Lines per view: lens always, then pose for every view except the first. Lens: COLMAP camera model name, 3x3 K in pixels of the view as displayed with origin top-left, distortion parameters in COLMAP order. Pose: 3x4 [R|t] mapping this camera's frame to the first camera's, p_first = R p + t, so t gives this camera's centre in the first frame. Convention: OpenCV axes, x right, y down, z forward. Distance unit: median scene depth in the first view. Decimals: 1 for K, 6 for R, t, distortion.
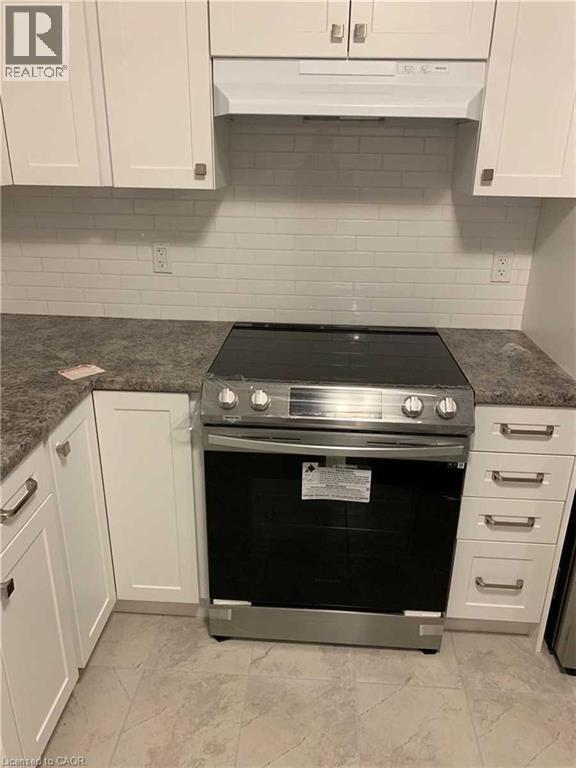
lens RADIAL K [[577.3, 0, 290.7], [0, 577.3, 371.6], [0, 0, 1]] dist [0.113179, -0.246255]
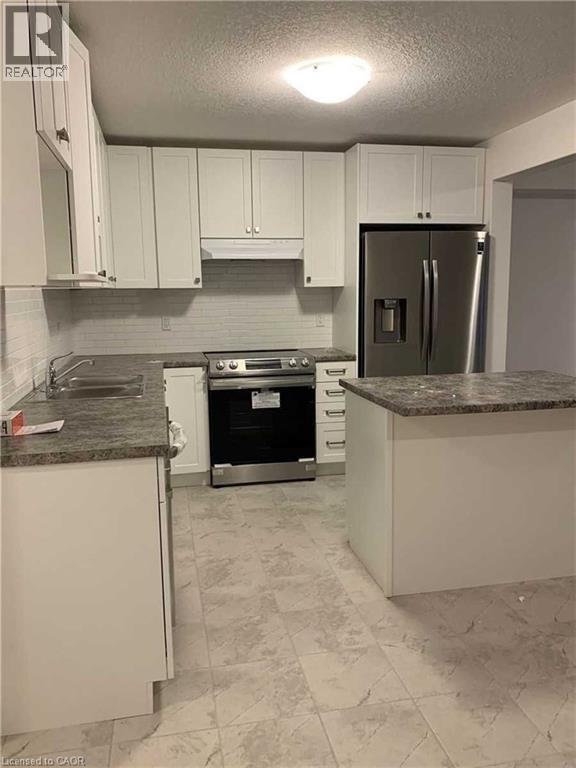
lens RADIAL K [[622.6, 0, 288.0], [0, 622.6, 384.0], [0, 0, 1]] dist [0.061728, -0.080075]
pose [[0.964165, -0.069826, 0.255951, -0.491137], [0.121311, 0.974014, -0.191258, 0.632617], [-0.235946, 0.215454, 0.947581, -1.495788]]
